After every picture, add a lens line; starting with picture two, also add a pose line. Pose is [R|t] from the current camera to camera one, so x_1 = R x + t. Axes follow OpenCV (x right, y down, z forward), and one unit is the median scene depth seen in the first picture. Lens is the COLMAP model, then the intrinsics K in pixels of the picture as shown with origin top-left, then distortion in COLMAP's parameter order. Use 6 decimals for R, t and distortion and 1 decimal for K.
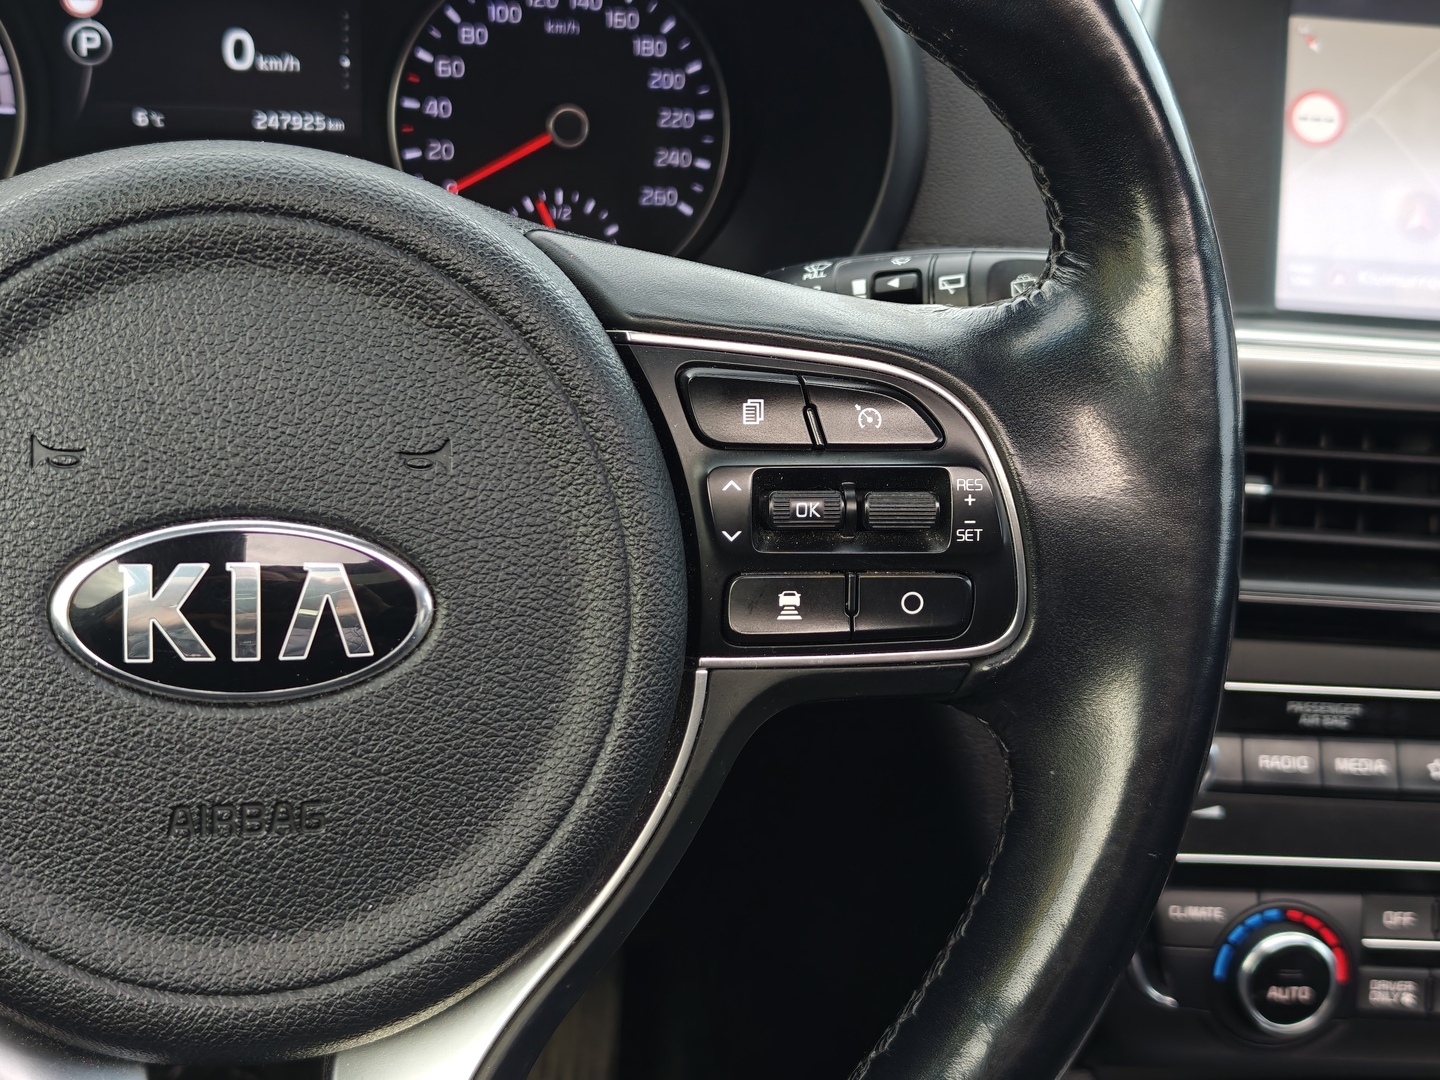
lens RADIAL K [[2153.9, 0, 714.7], [0, 2153.9, 535.9], [0, 0, 1]] dist [0.177039, -1.042213]
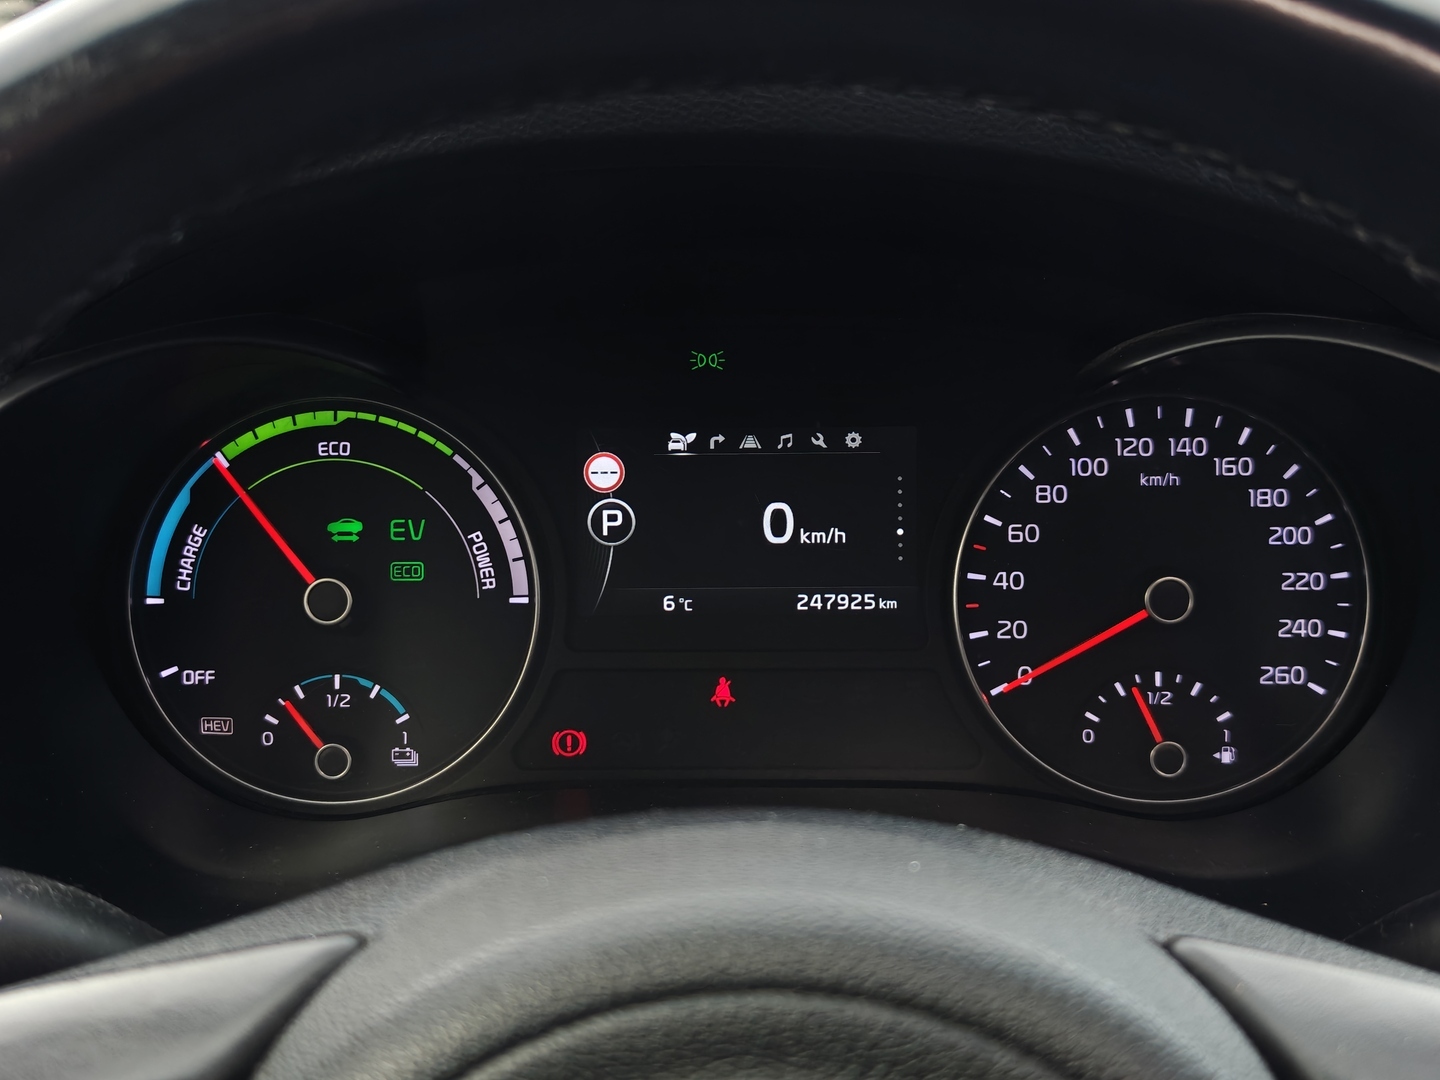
lens RADIAL K [[2153.9, 0, 714.7], [0, 2153.9, 535.9], [0, 0, 1]] dist [0.177039, -1.042213]
pose [[0.969126, -0.023918, -0.245404, -0.058482], [-0.008423, 0.991492, -0.129896, -0.189069], [0.246423, 0.127953, 0.960679, 0.300984]]
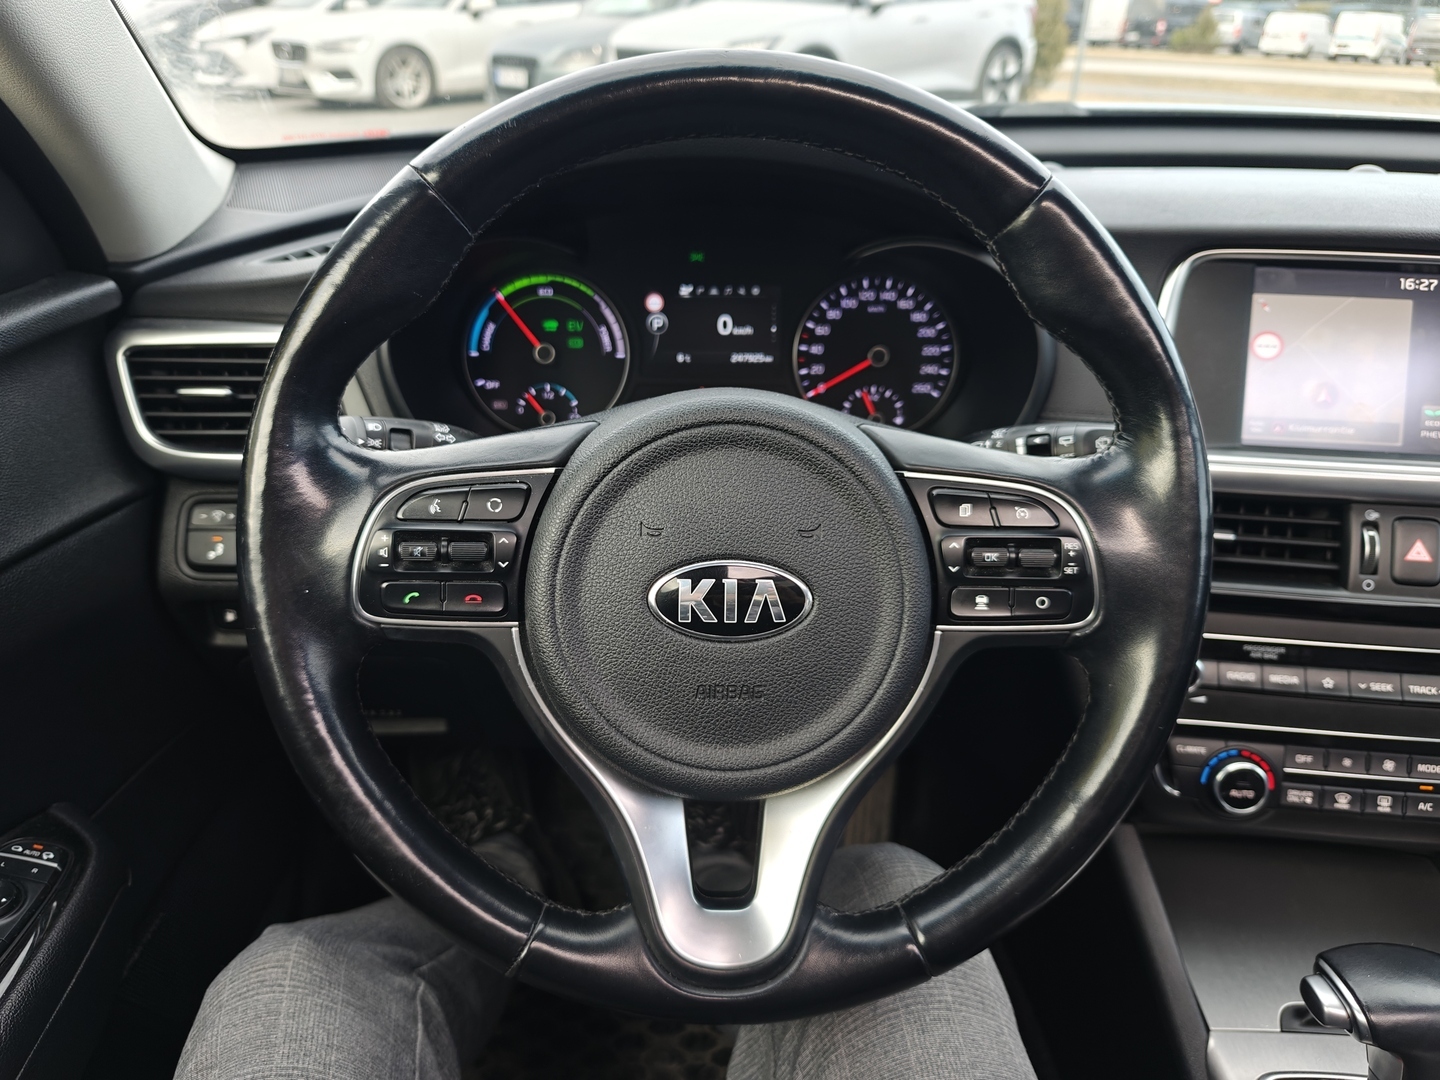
lens RADIAL K [[1079.2, 0, 718.4], [0, 1079.2, 546.1], [0, 0, 1]] dist [-0.000152, -0.002957]
pose [[0.977818, 0.017446, -0.208727, 0.003346], [-0.014524, 0.999774, 0.015523, -0.037217], [0.208950, -0.012147, 0.977851, -0.089777]]
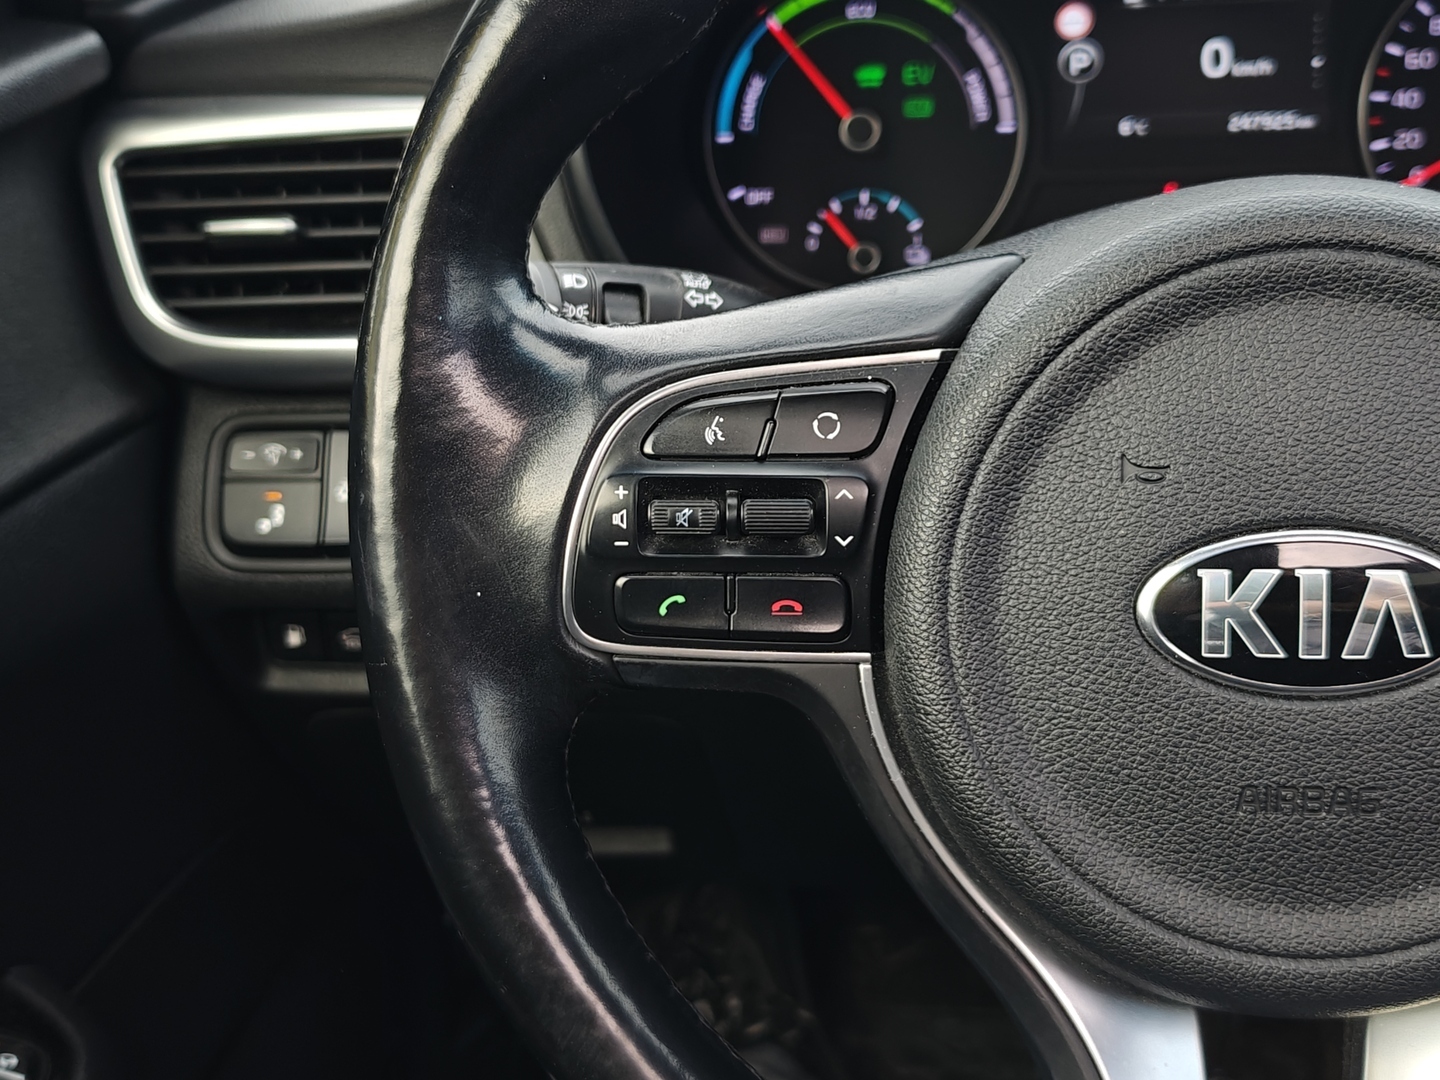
lens RADIAL K [[2027.8, 0, 725.9], [0, 2027.8, 541.7], [0, 0, 1]] dist [0.099306, -0.576785]
pose [[0.921780, 0.015293, -0.387412, -0.086023], [-0.001154, 0.999326, 0.036701, -0.036508], [0.387712, -0.033383, 0.921176, -0.057925]]
